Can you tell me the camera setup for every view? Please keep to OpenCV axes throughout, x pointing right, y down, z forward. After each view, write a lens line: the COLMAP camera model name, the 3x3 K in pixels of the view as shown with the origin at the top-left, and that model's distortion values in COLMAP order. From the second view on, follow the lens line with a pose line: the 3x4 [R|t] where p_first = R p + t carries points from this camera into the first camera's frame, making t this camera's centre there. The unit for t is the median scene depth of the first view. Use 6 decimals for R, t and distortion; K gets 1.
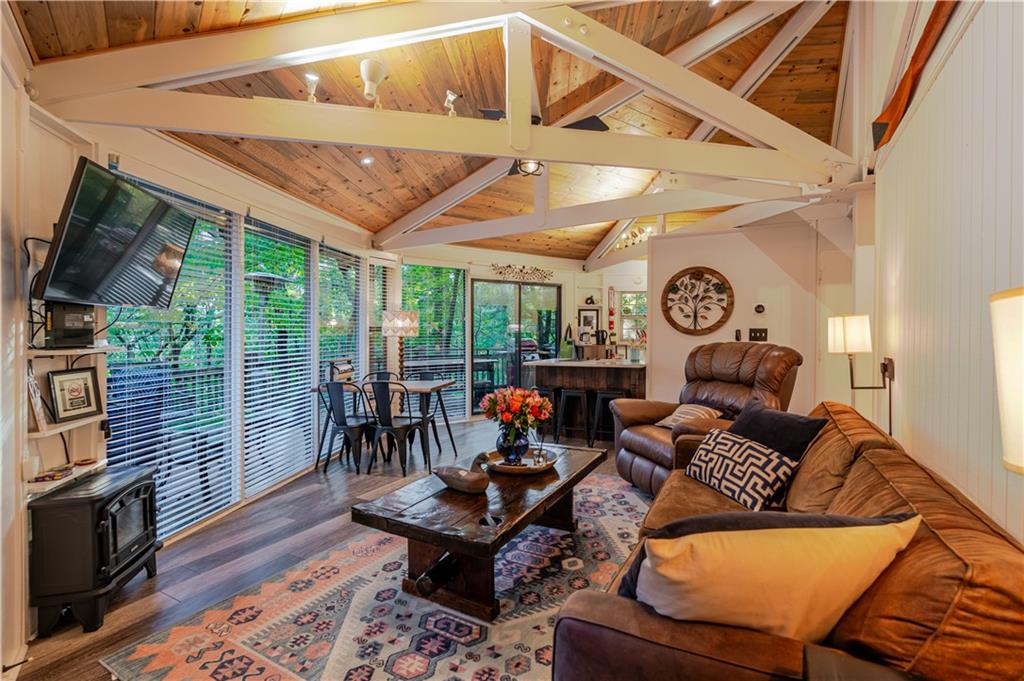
lens RADIAL K [[483.5, 0, 512.0], [0, 483.5, 335.4], [0, 0, 1]] dist [-0.001836, -0.000410]
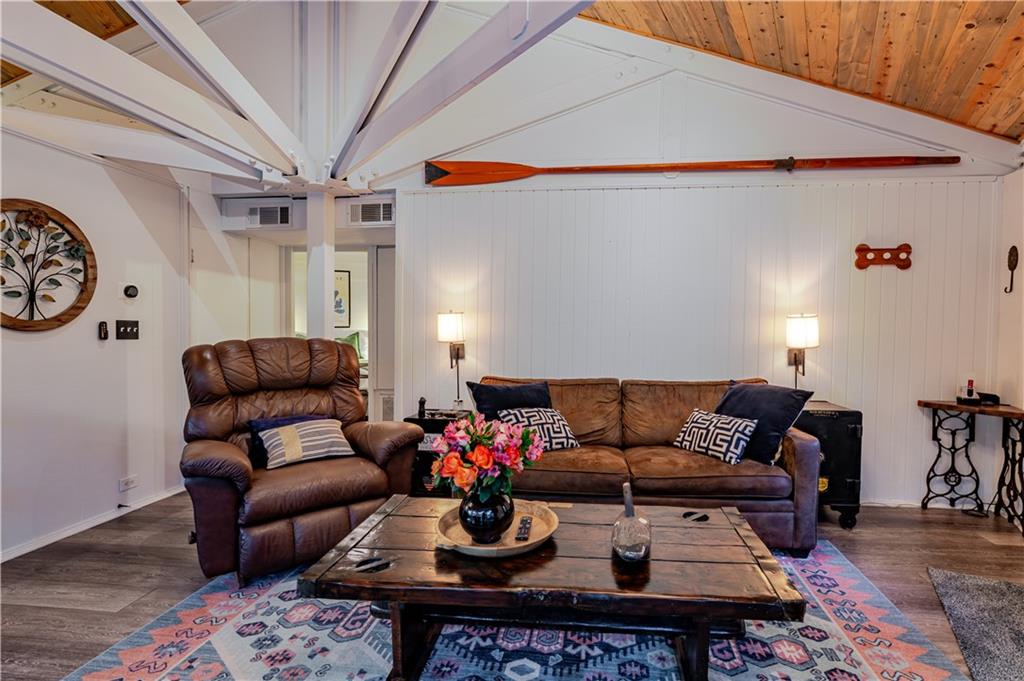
lens RADIAL K [[521.9, 0, 550.8], [0, 521.9, 337.4], [0, 0, 1]] dist [-0.000690, -0.000443]
pose [[-0.422696, -0.016397, 0.906123, -0.368503], [0.007990, 0.999730, 0.021819, -0.001574], [-0.906236, 0.016463, -0.422451, 0.717721]]
